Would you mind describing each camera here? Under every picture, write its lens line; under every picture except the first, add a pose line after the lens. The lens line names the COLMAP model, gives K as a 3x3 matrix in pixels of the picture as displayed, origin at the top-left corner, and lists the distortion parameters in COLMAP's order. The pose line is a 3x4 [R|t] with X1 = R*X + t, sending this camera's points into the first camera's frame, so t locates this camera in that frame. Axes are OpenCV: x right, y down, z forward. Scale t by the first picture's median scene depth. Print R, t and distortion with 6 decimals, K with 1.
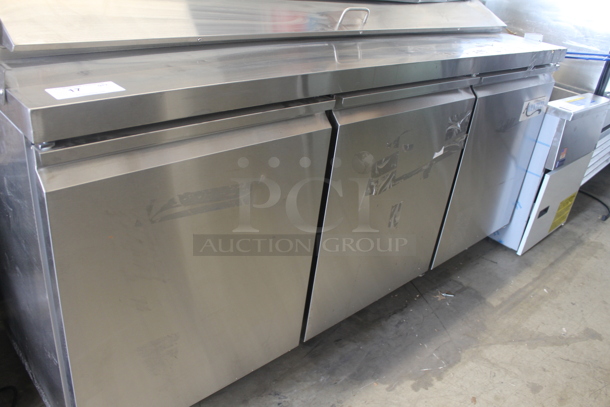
lens RADIAL K [[509.8, 0, 299.9], [0, 509.8, 201.5], [0, 0, 1]] dist [-0.125445, 0.053365]
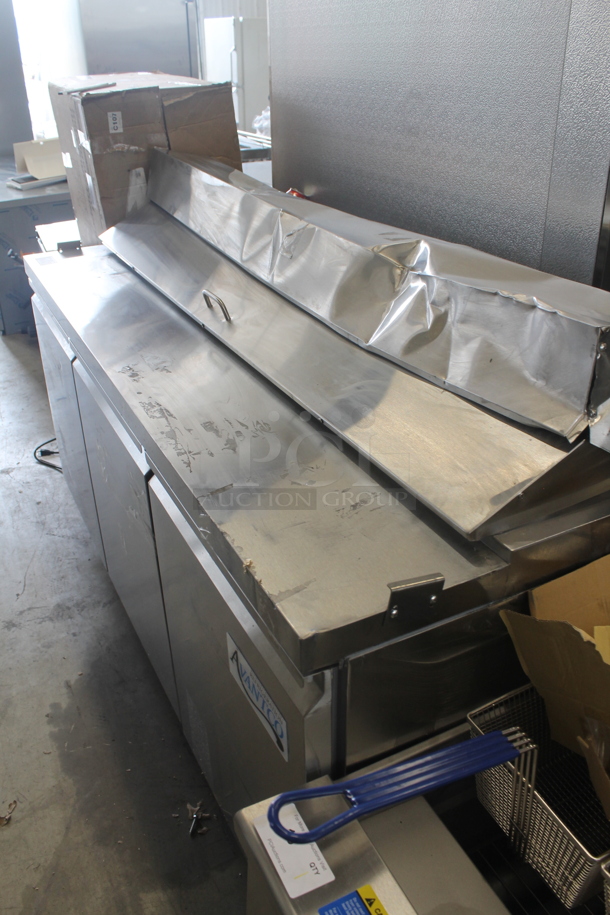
lens RADIAL K [[764.7, 0, 309.3], [0, 764.7, 464.3], [0, 0, 1]] dist [-0.125445, 0.053365]
pose [[-0.262150, 0.378310, -0.887783, 1.056427], [-0.470308, 0.753227, 0.459847, -0.699707], [0.842667, 0.538080, -0.019536, 1.135532]]
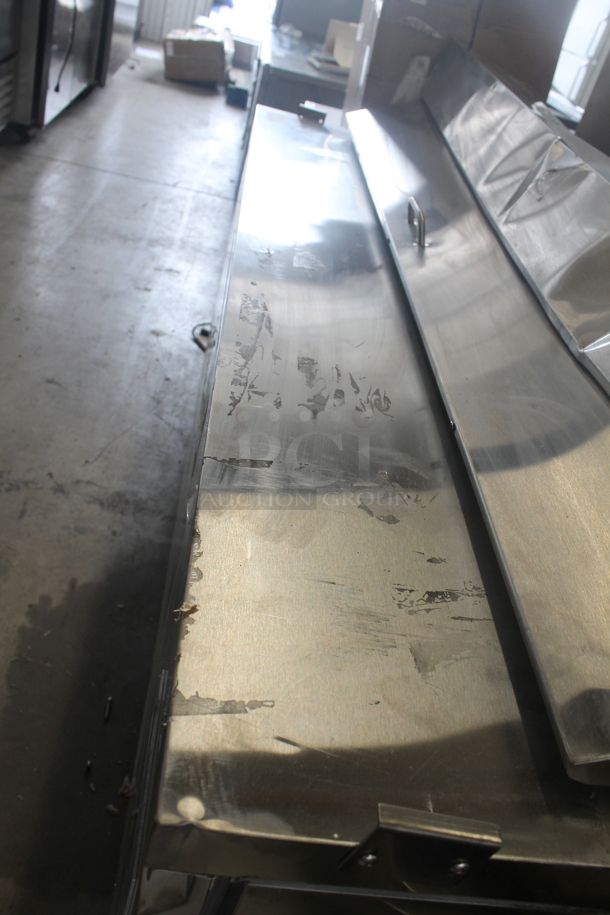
lens RADIAL K [[764.7, 0, 302.5], [0, 764.7, 447.9], [0, 0, 1]] dist [-0.125445, 0.053365]
pose [[-0.603401, 0.198786, -0.772264, 0.774817], [-0.625138, 0.483330, 0.612858, -0.603879], [0.495086, 0.852570, -0.167373, 1.144718]]
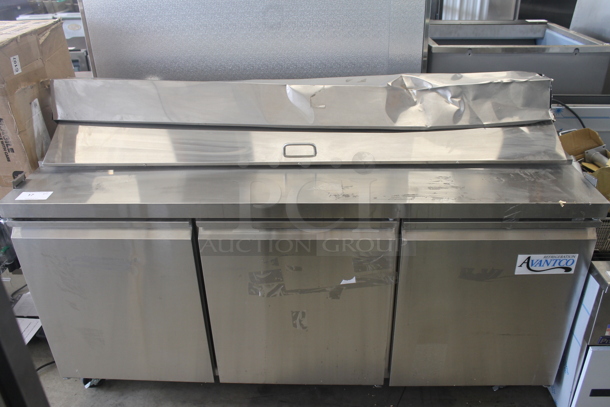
lens RADIAL K [[522.8, 0, 306.7], [0, 522.8, 208.4], [0, 0, 1]] dist [-0.104371, 0.002336]
pose [[0.706800, 0.223857, -0.671060, 0.887953], [-0.241013, 0.968060, 0.069083, -0.289494], [0.665092, 0.112906, 0.738177, 0.090752]]
